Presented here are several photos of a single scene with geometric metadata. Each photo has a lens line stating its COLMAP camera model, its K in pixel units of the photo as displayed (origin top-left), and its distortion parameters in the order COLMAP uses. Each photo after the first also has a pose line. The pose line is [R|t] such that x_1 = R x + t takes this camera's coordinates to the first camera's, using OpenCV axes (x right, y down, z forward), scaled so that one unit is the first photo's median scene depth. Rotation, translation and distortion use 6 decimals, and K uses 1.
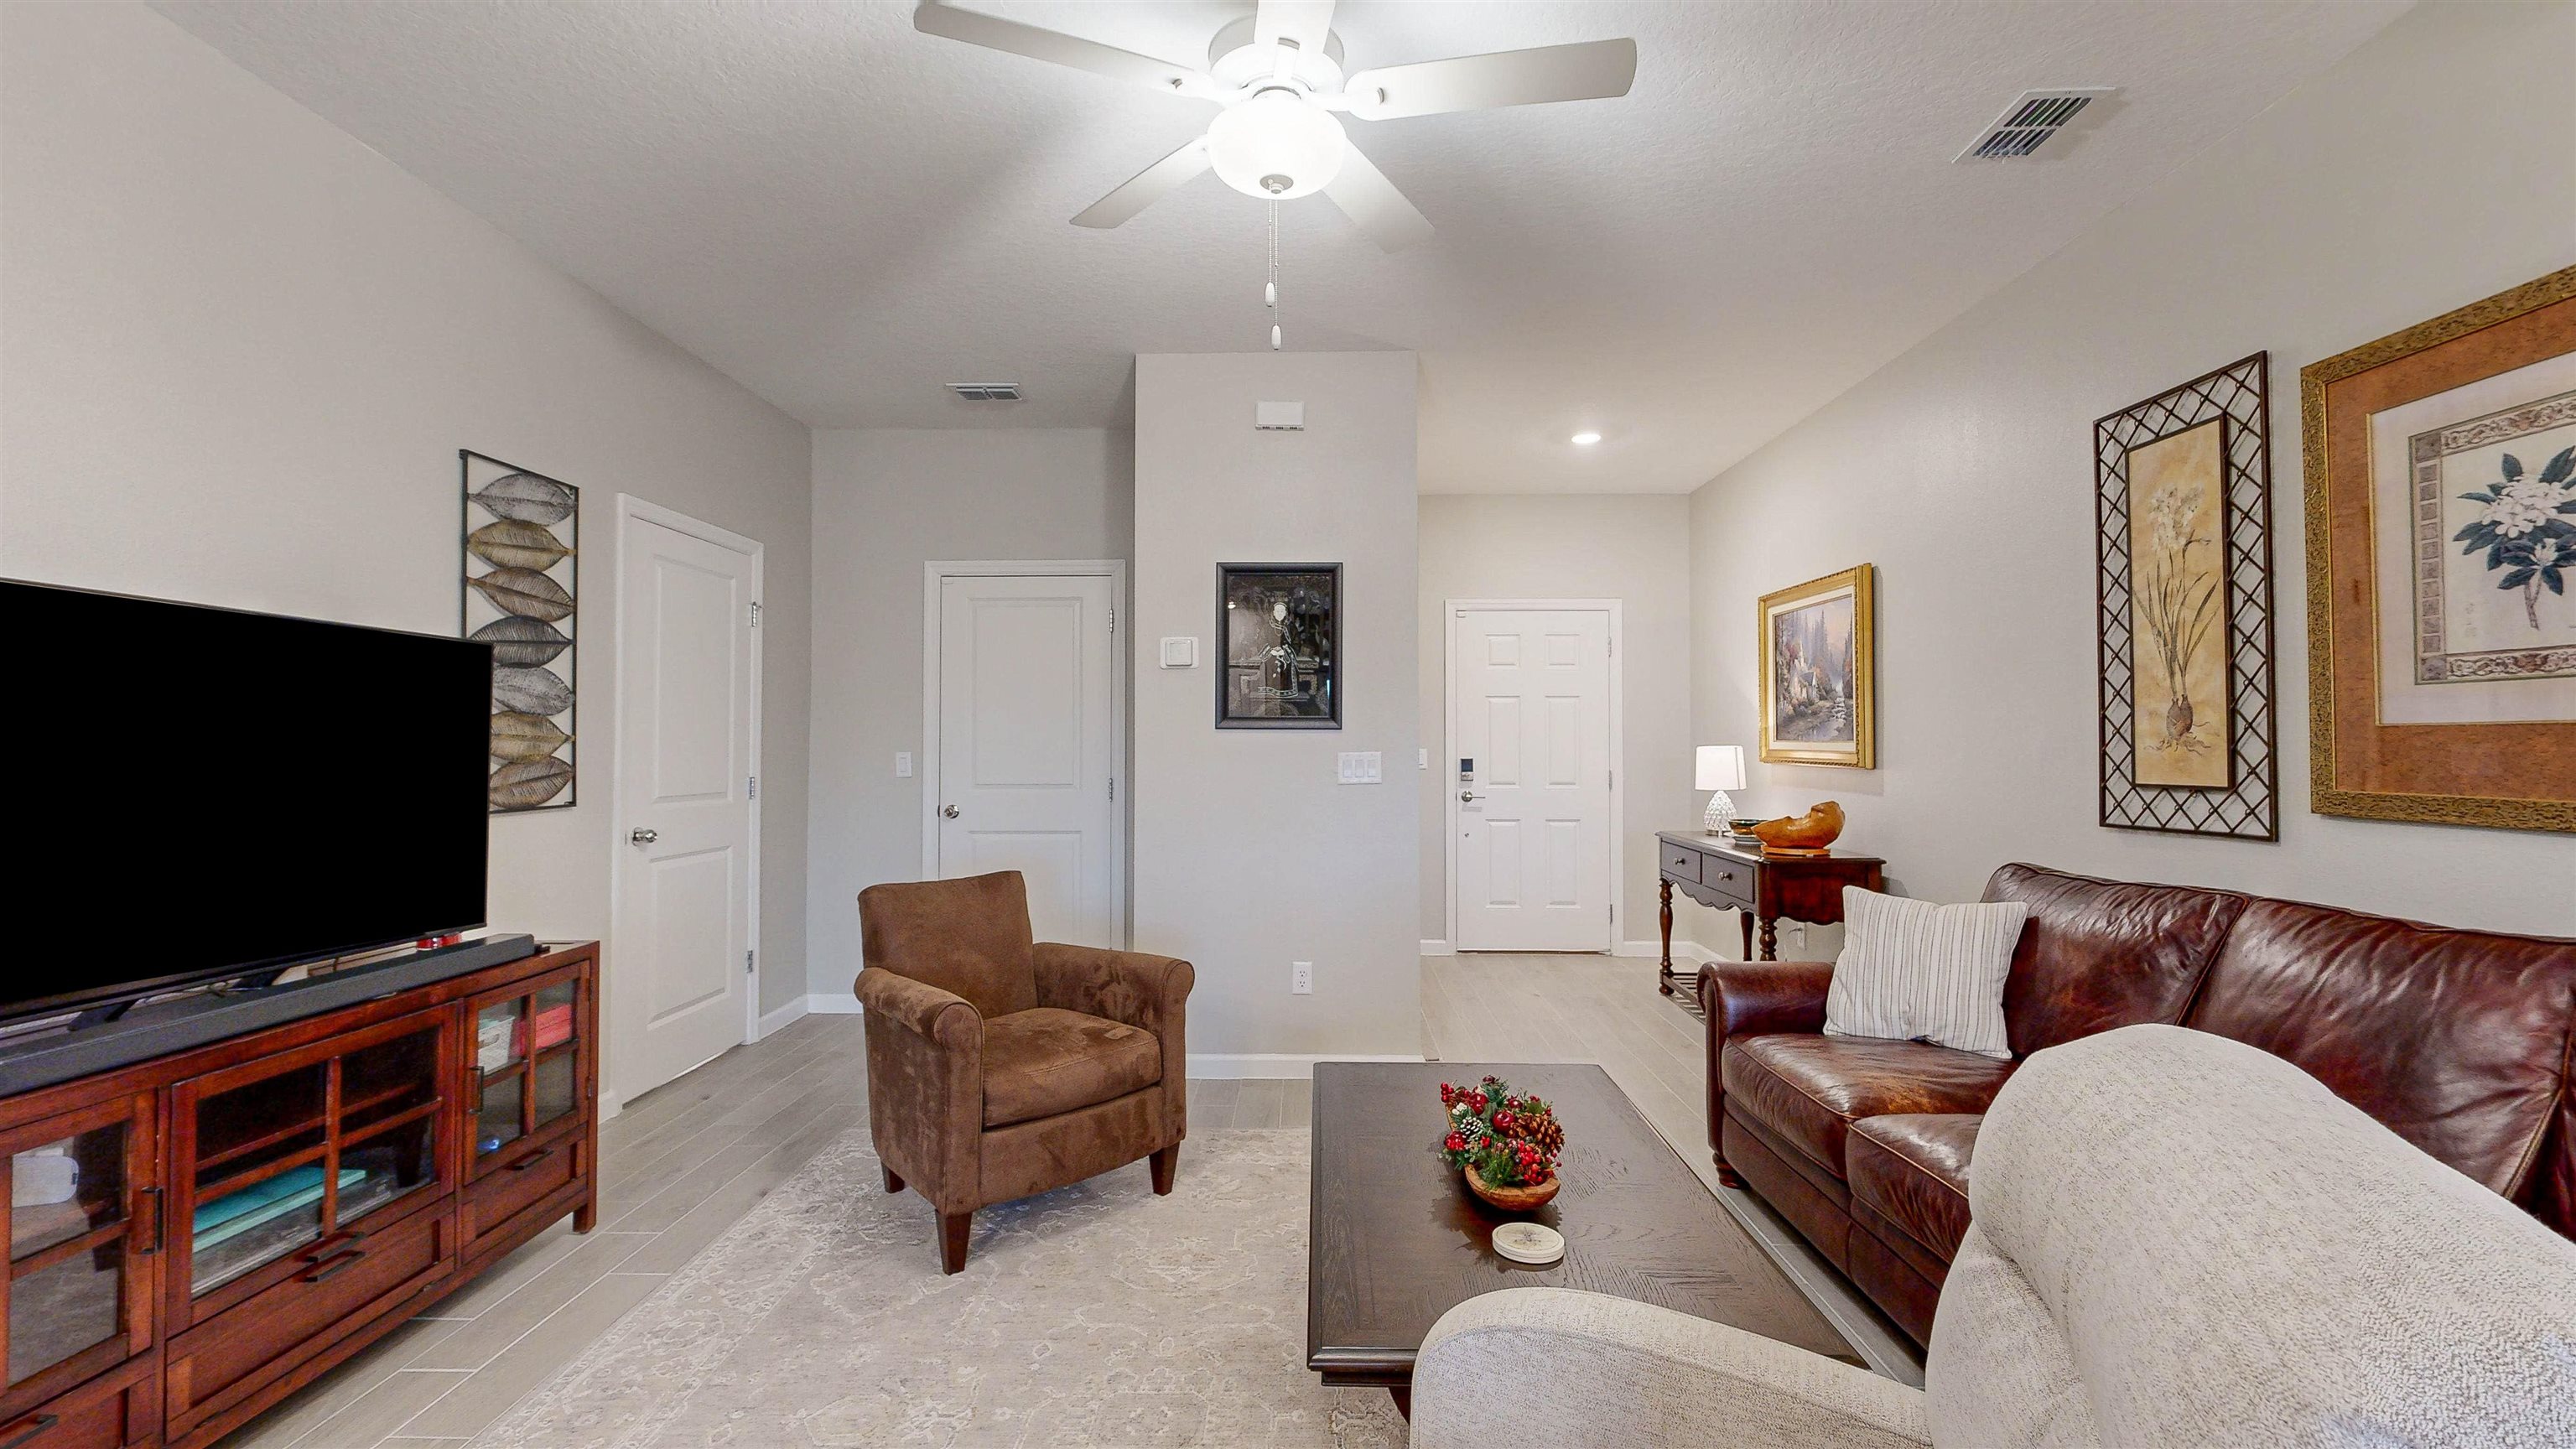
lens RADIAL K [[1073.2, 0, 1283.5], [0, 1073.2, 728.2], [0, 0, 1]] dist [-0.000582, -0.000404]
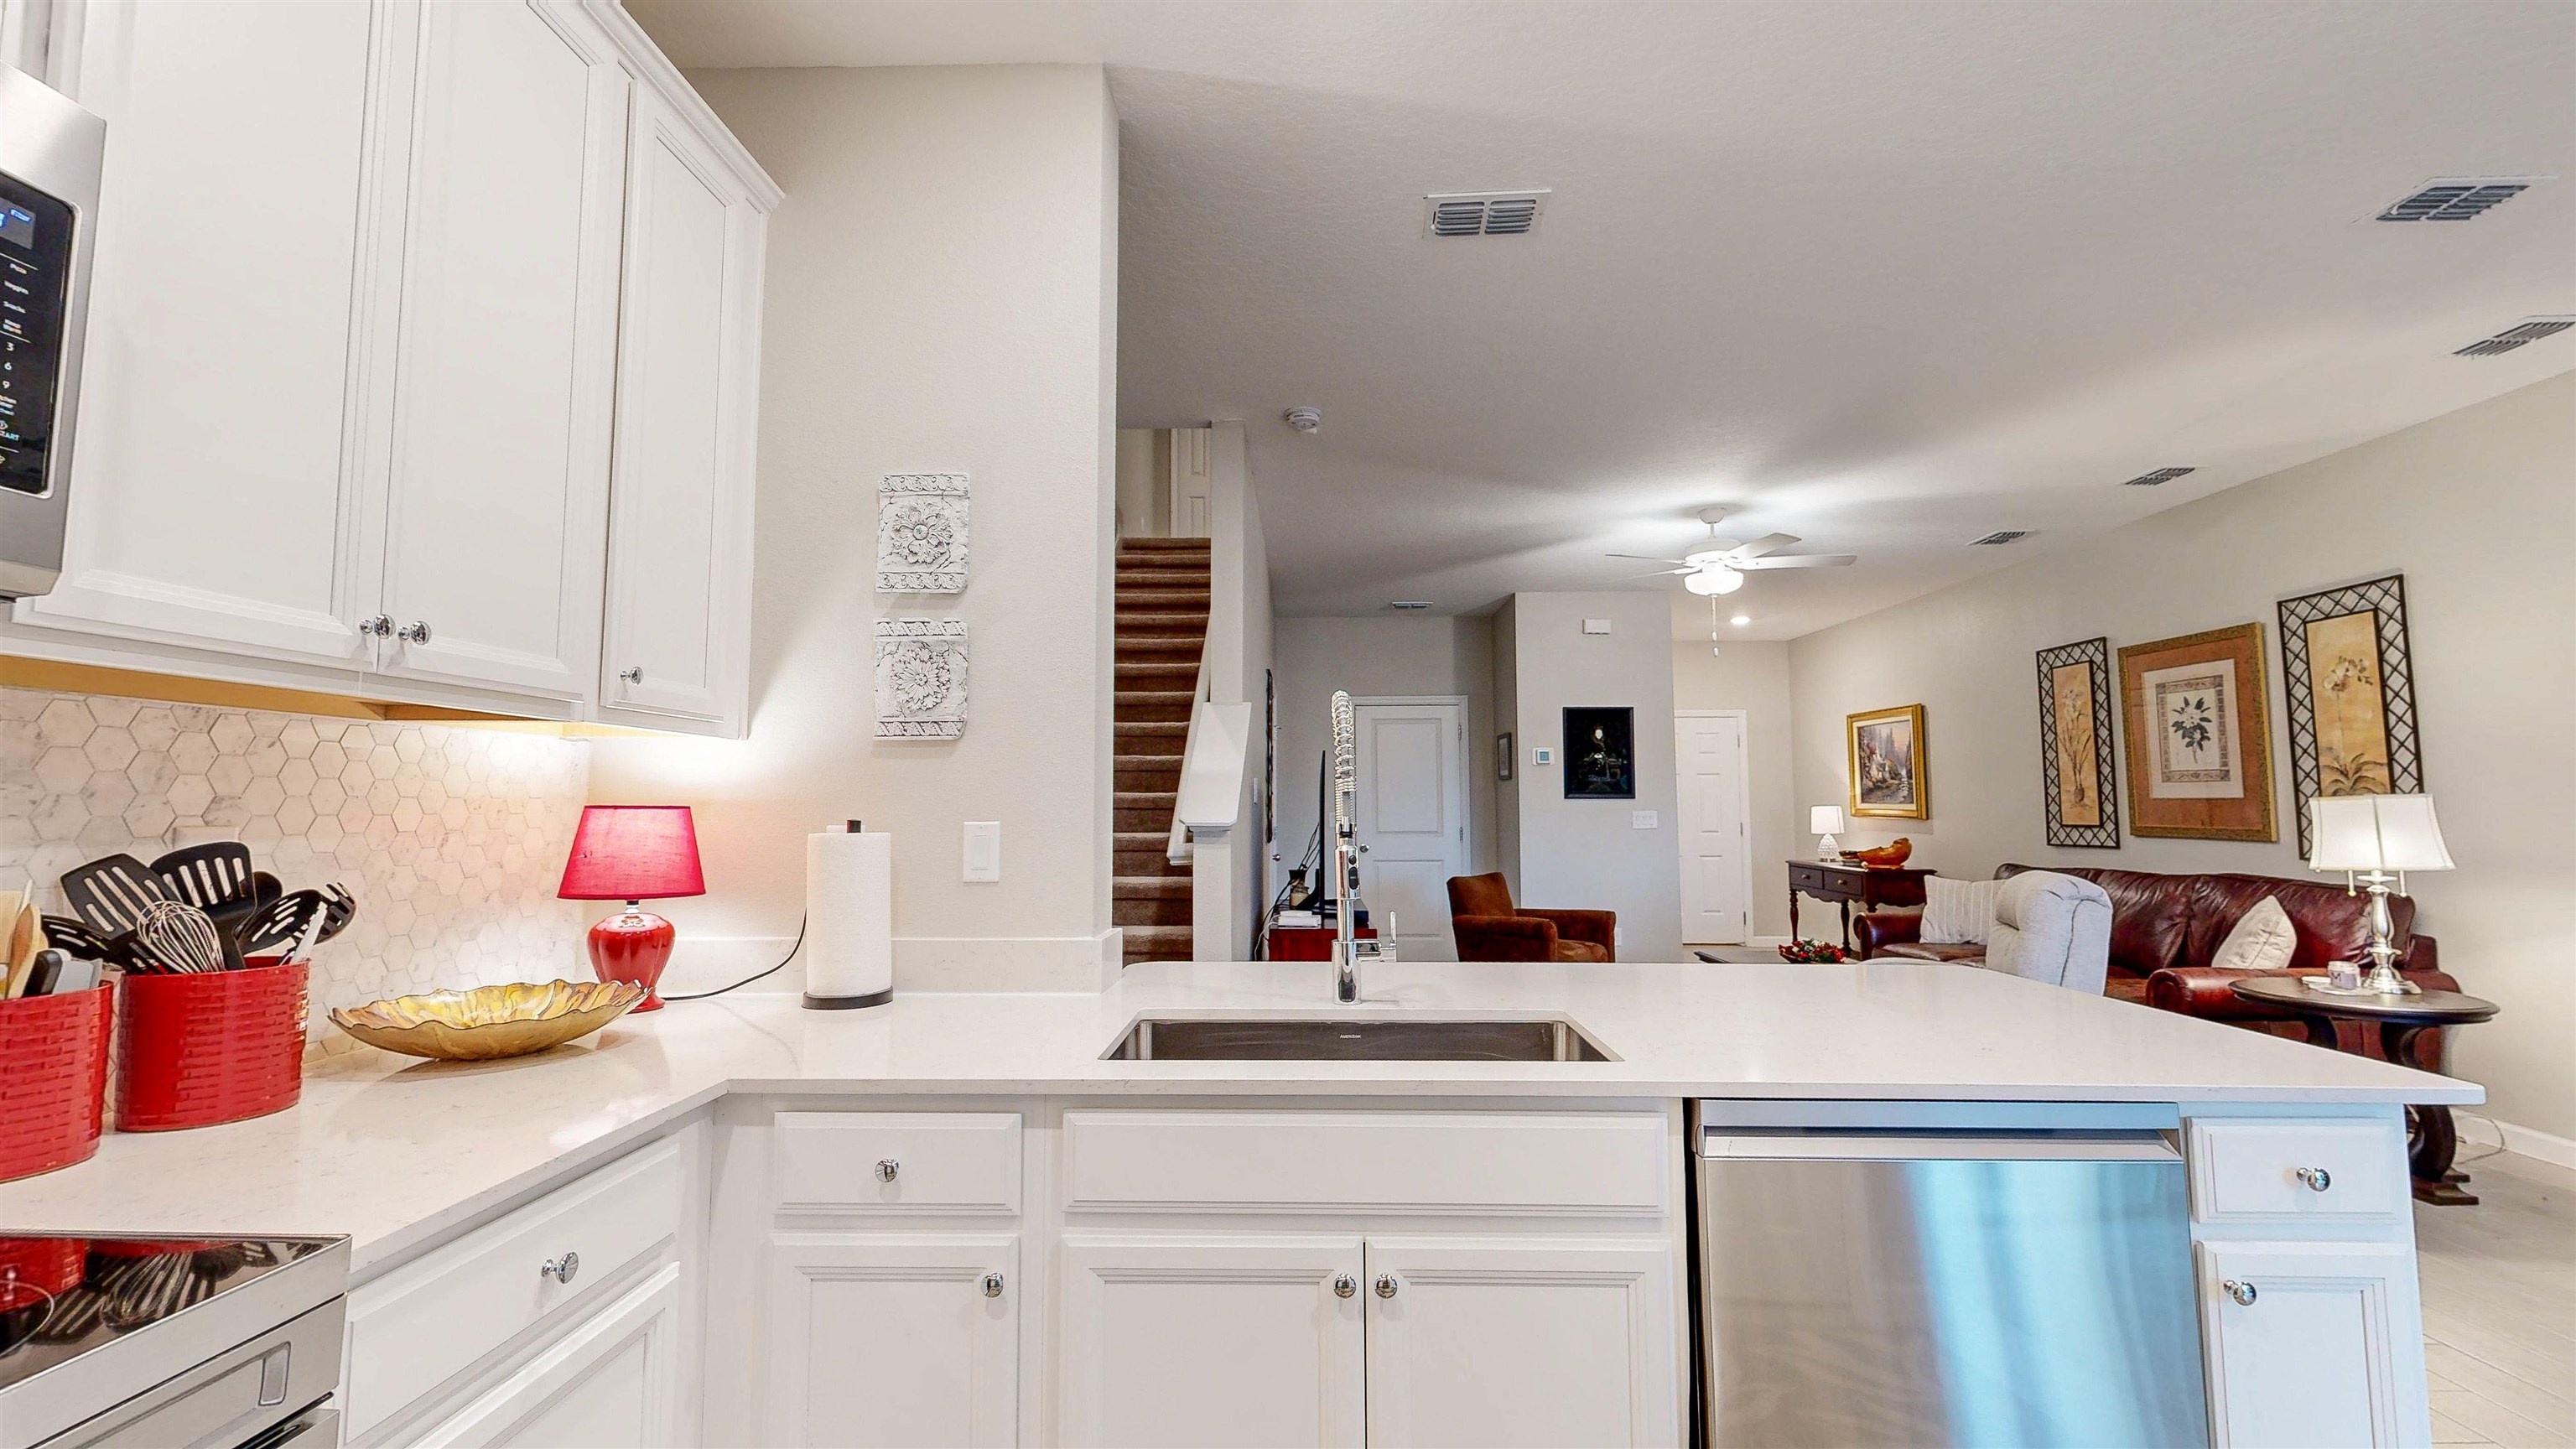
lens RADIAL K [[1073.2, 0, 1283.5], [0, 1073.2, 728.2], [0, 0, 1]] dist [-0.000582, -0.000404]
pose [[0.999987, -0.004157, 0.003035, -0.746859], [0.004318, 0.998477, -0.055008, -0.028290], [-0.002802, 0.055020, 0.998481, -1.117246]]
